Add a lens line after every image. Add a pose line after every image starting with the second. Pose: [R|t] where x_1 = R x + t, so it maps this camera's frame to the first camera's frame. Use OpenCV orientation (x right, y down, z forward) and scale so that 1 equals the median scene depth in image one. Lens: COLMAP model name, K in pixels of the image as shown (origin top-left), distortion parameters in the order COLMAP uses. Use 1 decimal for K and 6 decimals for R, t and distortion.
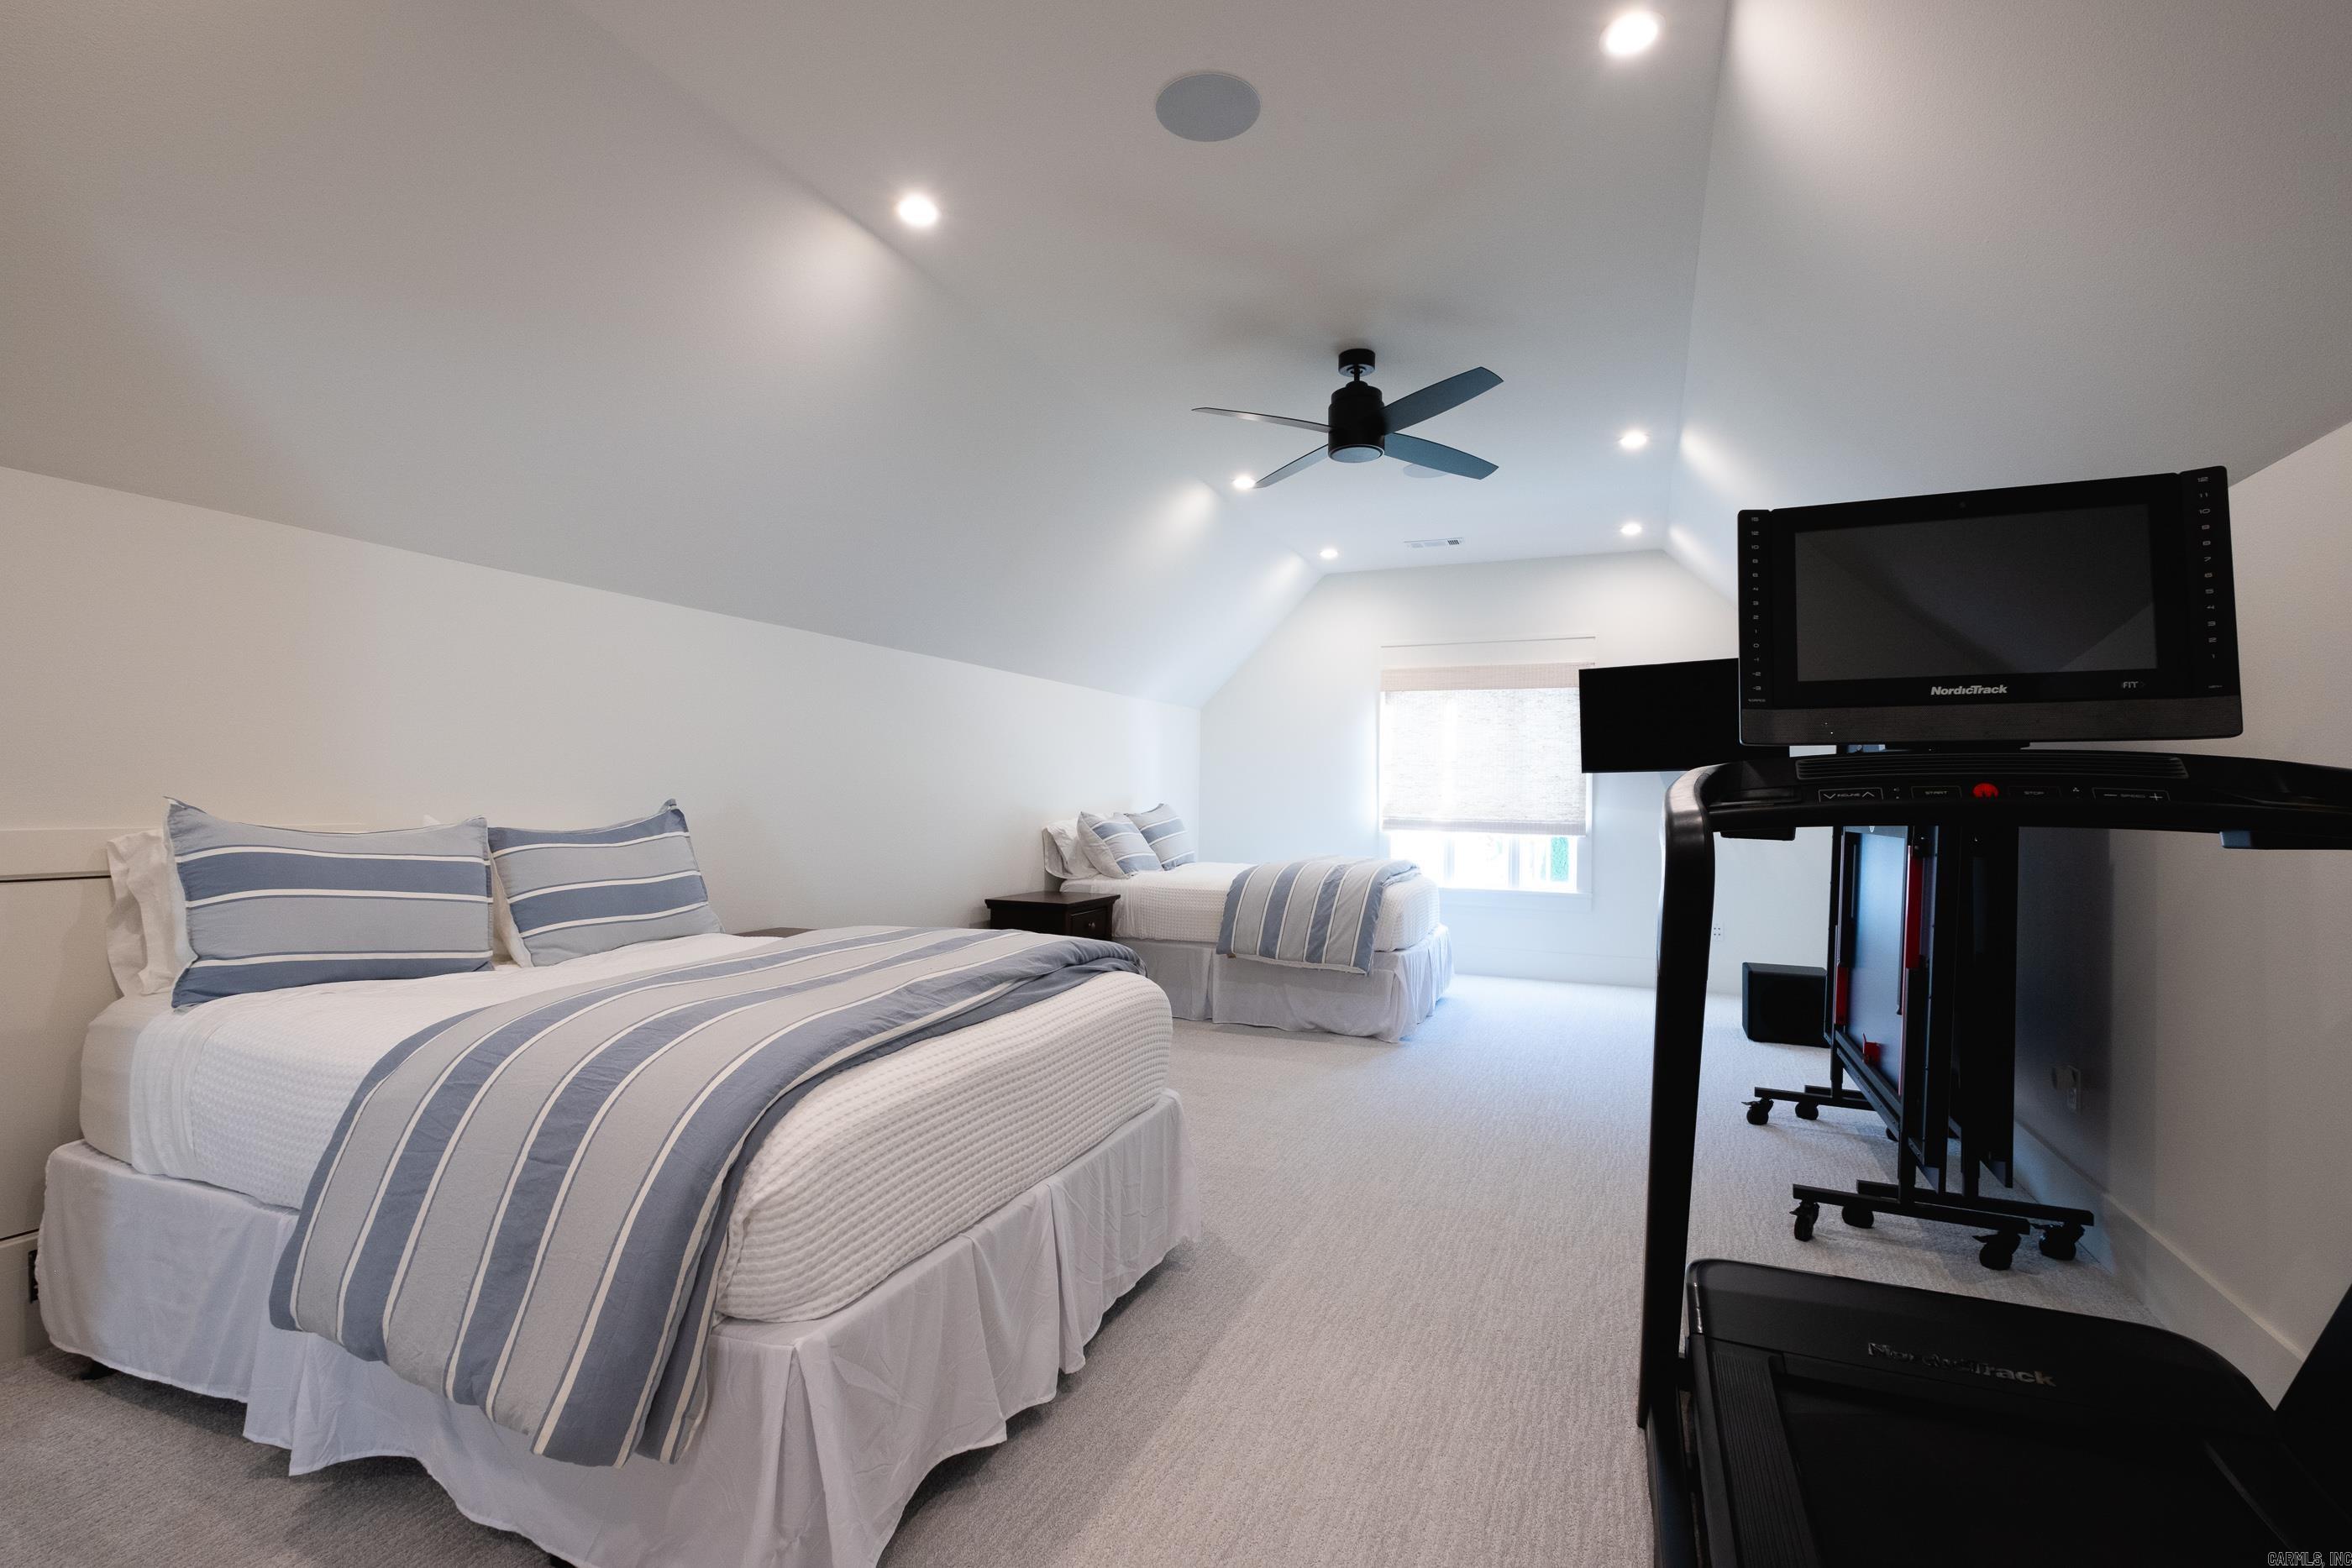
lens RADIAL K [[1058.7, 0, 1171.4], [0, 1058.7, 828.6], [0, 0, 1]] dist [-0.002252, 0.000201]
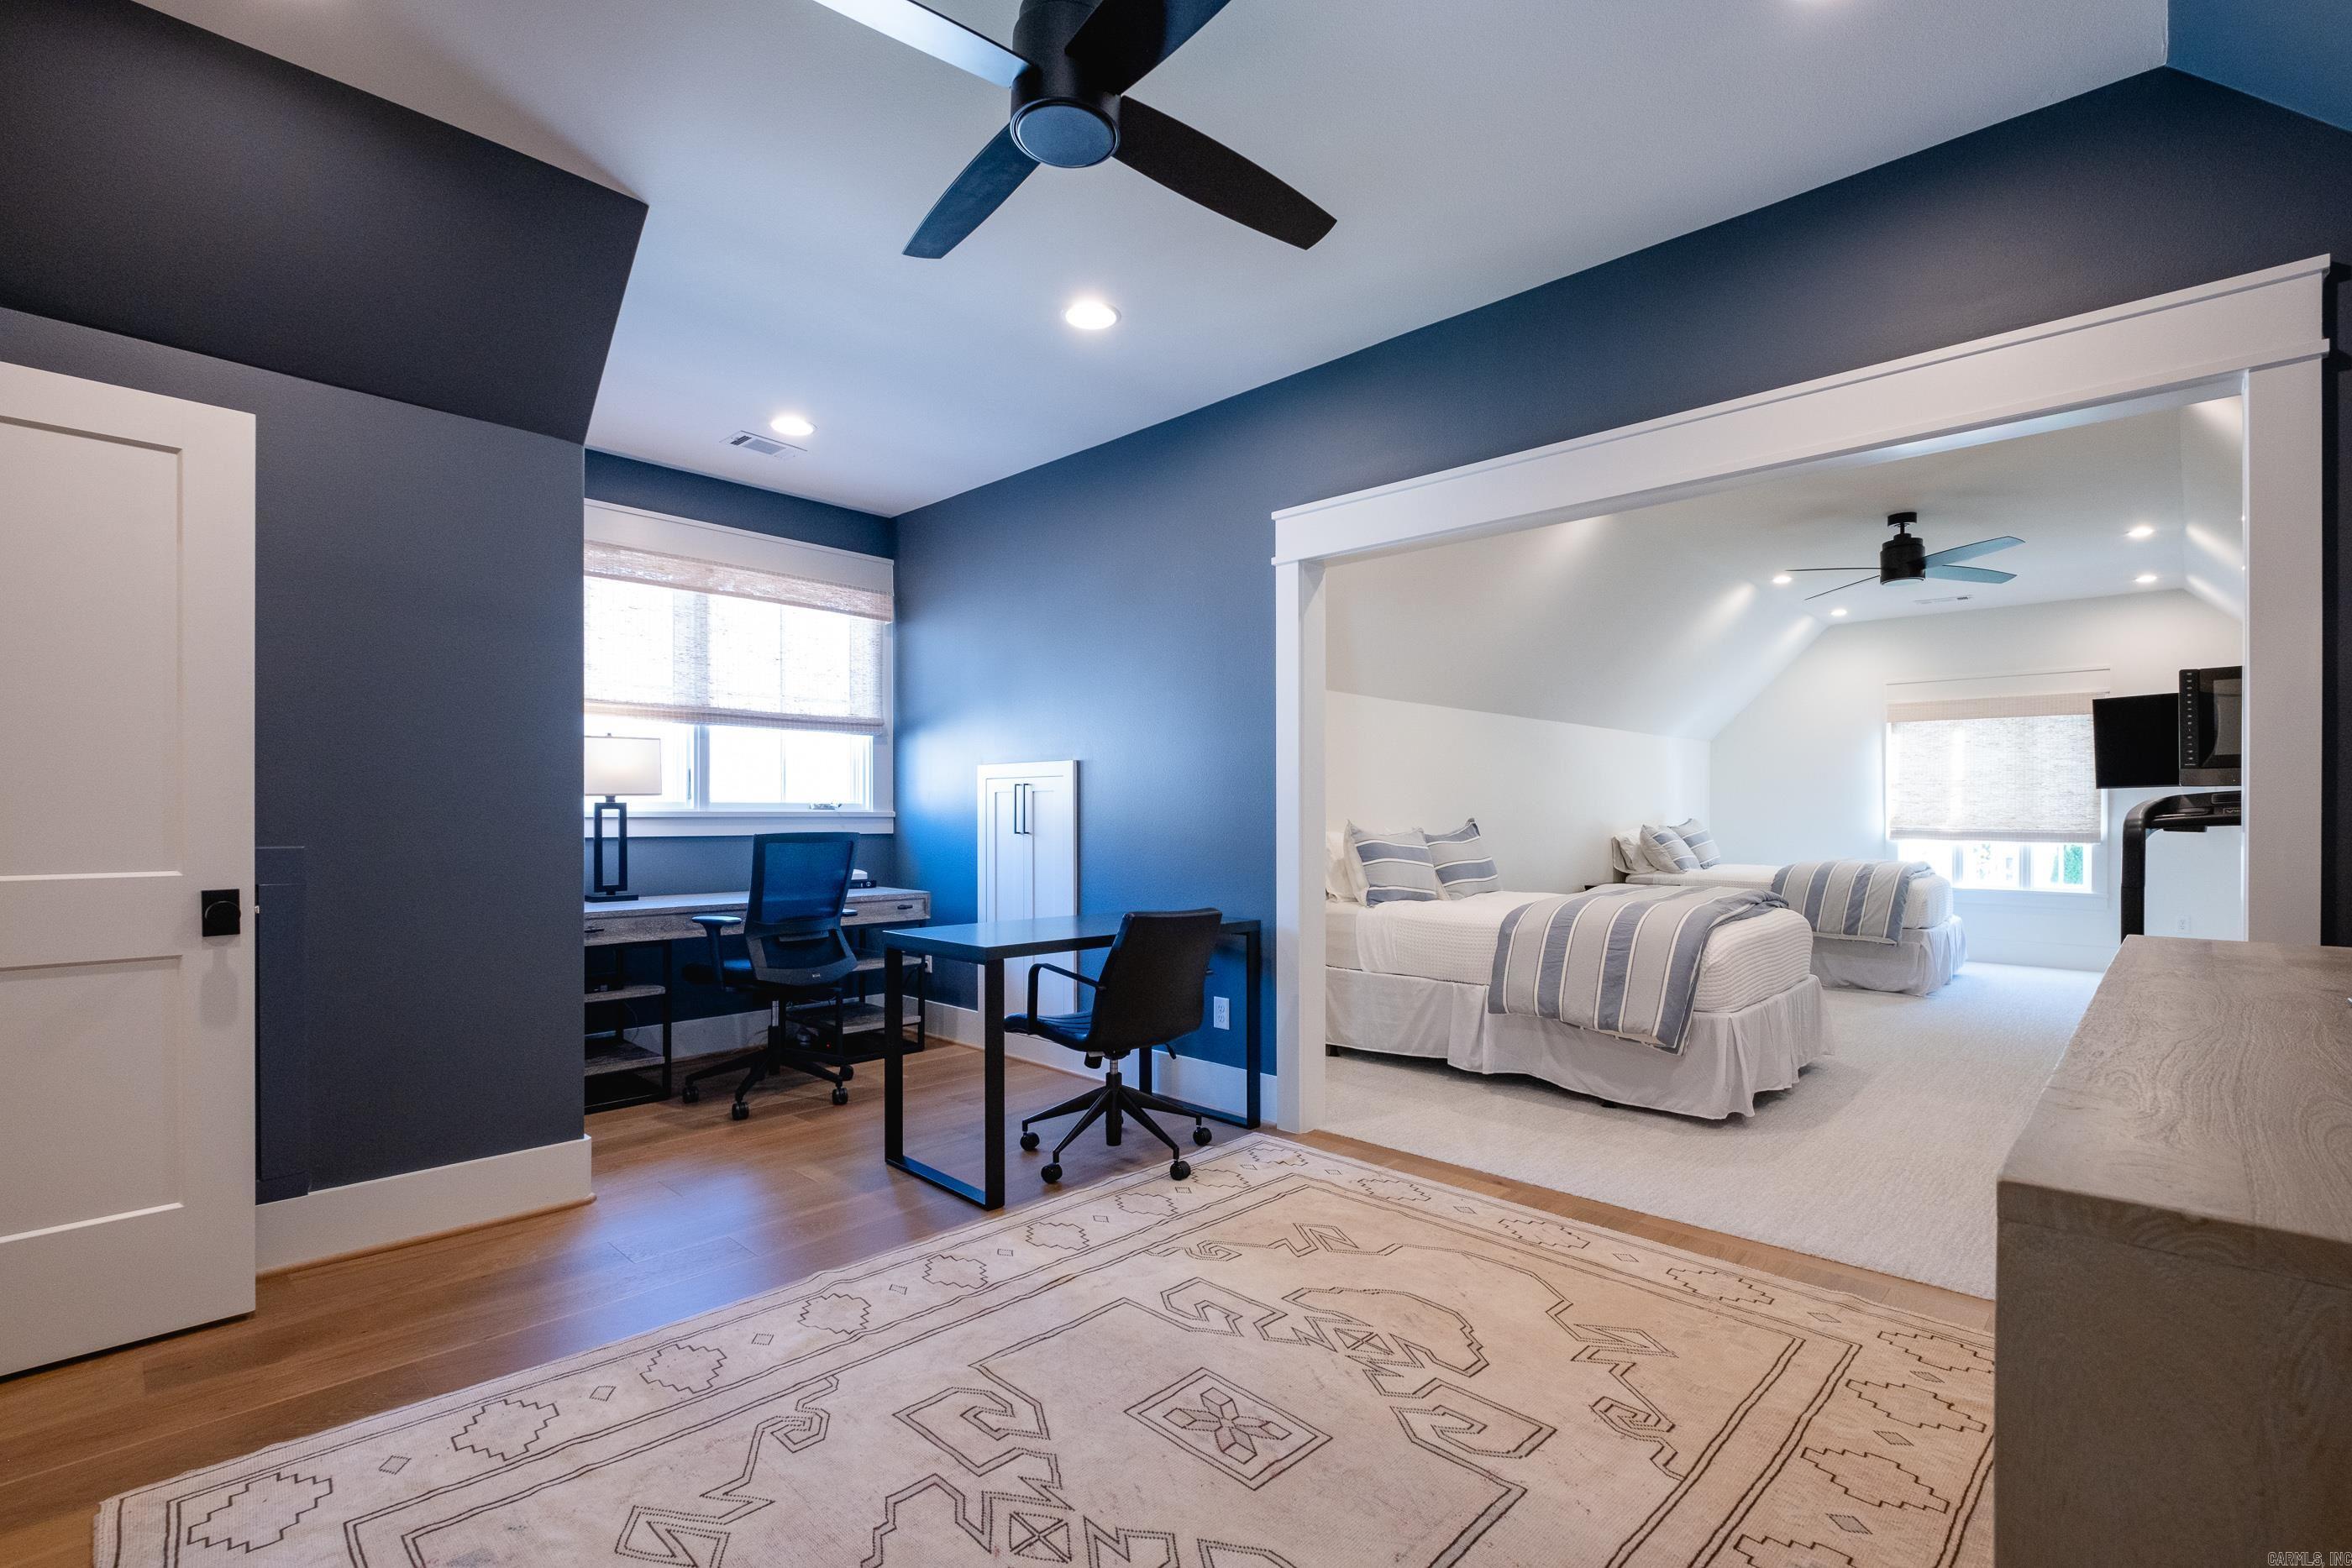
lens RADIAL K [[1058.7, 0, 1171.4], [0, 1058.7, 828.6], [0, 0, 1]] dist [-0.002252, 0.000201]
pose [[0.937389, -0.004664, -0.348253, -0.178751], [-0.000693, 0.999883, -0.015256, 0.010470], [0.348284, 0.014542, 0.937276, -0.491745]]
